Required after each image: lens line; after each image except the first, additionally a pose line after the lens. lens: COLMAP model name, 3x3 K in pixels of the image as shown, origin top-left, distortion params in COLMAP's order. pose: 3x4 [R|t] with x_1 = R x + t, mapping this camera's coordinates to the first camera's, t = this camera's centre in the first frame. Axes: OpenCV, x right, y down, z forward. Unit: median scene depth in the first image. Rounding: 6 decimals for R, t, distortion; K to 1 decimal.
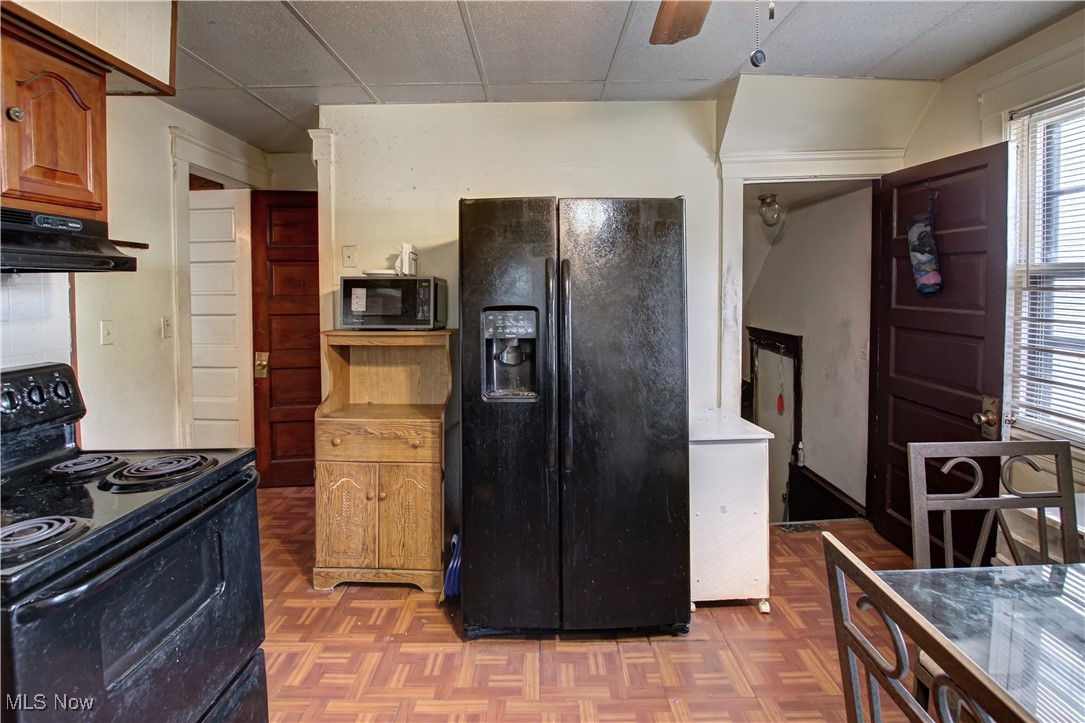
lens RADIAL K [[539.6, 0, 542.4], [0, 539.6, 297.4], [0, 0, 1]] dist [-0.030180, 0.009900]
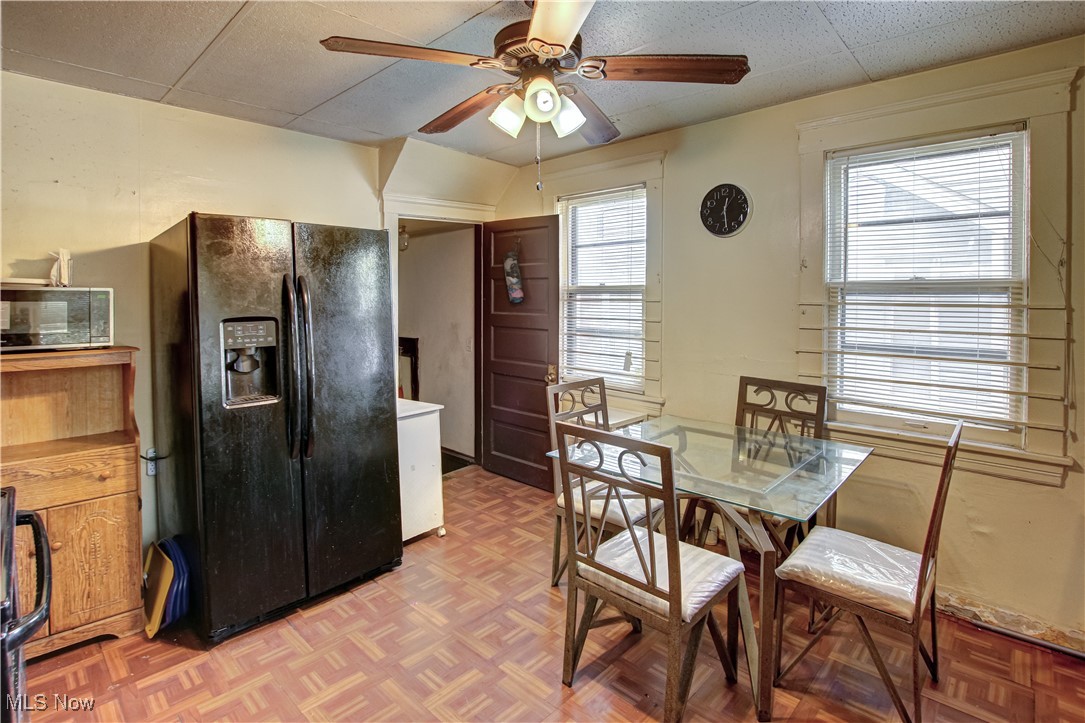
lens RADIAL K [[539.6, 0, 542.4], [0, 539.6, 297.4], [0, 0, 1]] dist [-0.030180, 0.009900]
pose [[0.686643, 0.001975, 0.726992, -0.407360], [0.015539, 0.999728, -0.017393, 0.003948], [-0.726829, 0.023240, 0.686425, -0.150538]]
